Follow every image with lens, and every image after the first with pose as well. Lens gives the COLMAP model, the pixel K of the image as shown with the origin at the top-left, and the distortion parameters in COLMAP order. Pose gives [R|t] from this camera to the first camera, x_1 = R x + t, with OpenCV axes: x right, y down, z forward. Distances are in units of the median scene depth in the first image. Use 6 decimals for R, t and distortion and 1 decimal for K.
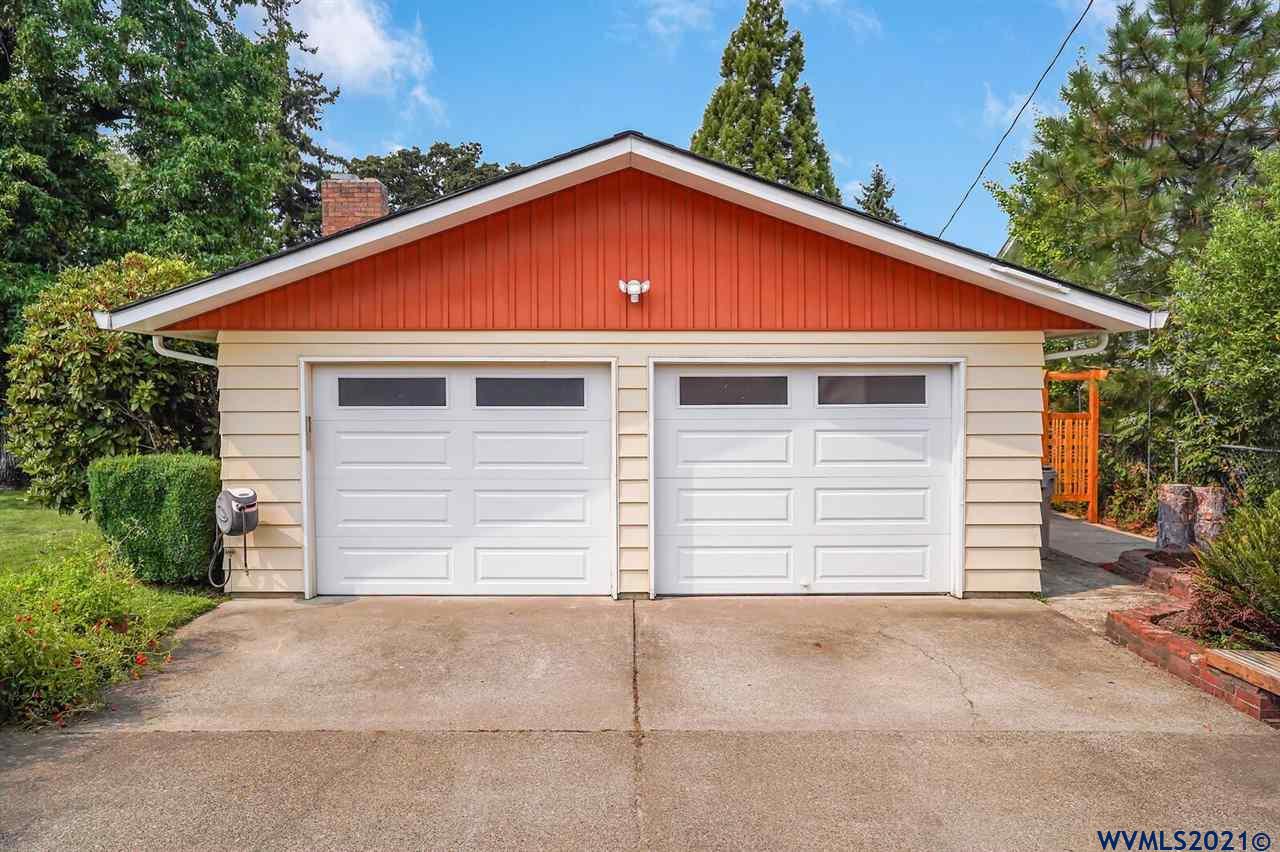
lens RADIAL K [[861.4, 0, 641.2], [0, 861.4, 420.3], [0, 0, 1]] dist [0.001892, 0.004110]
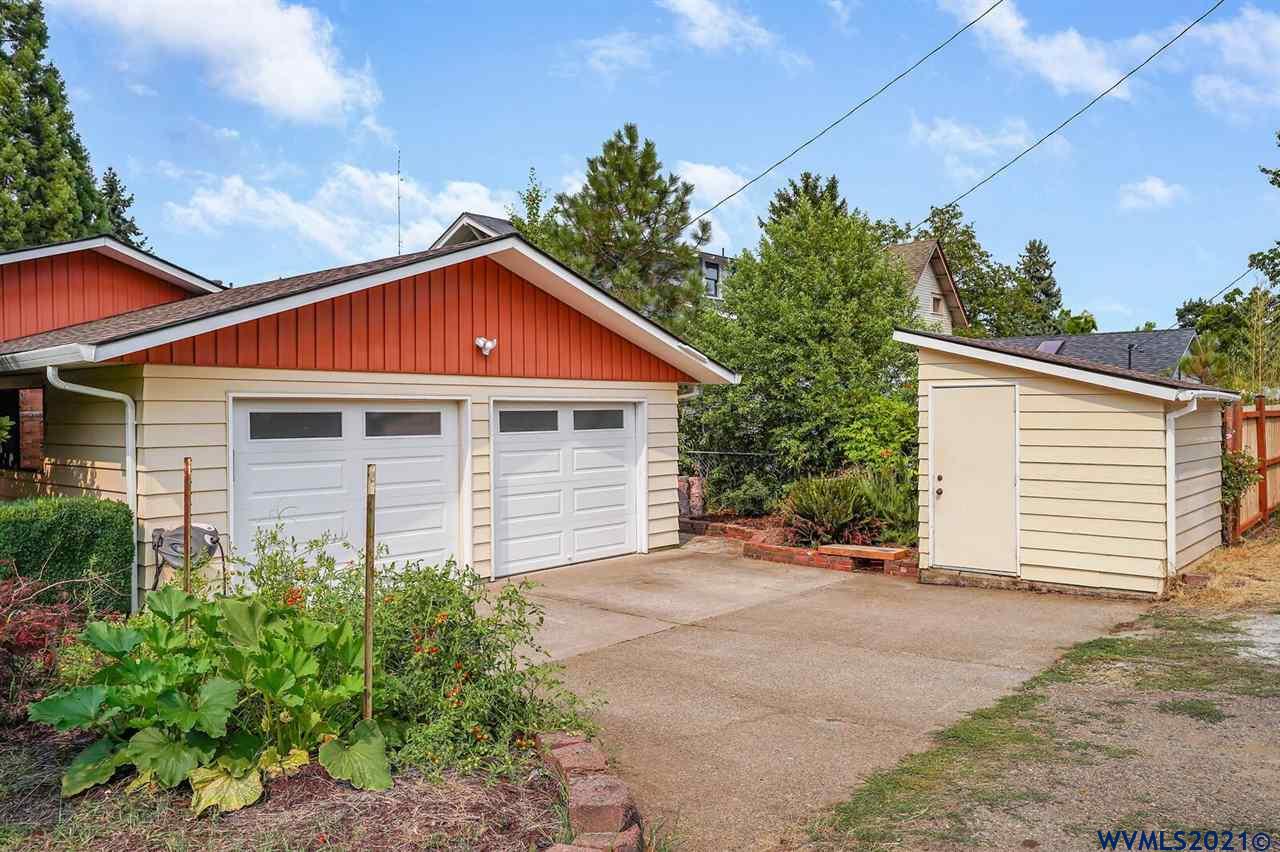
lens RADIAL K [[861.4, 0, 641.2], [0, 861.4, 420.3], [0, 0, 1]] dist [0.001892, 0.004110]
pose [[0.688828, -0.009906, 0.724857, -0.771848], [0.034335, 0.999230, -0.018972, -0.003494], [-0.724111, 0.037956, 0.688638, -0.068840]]
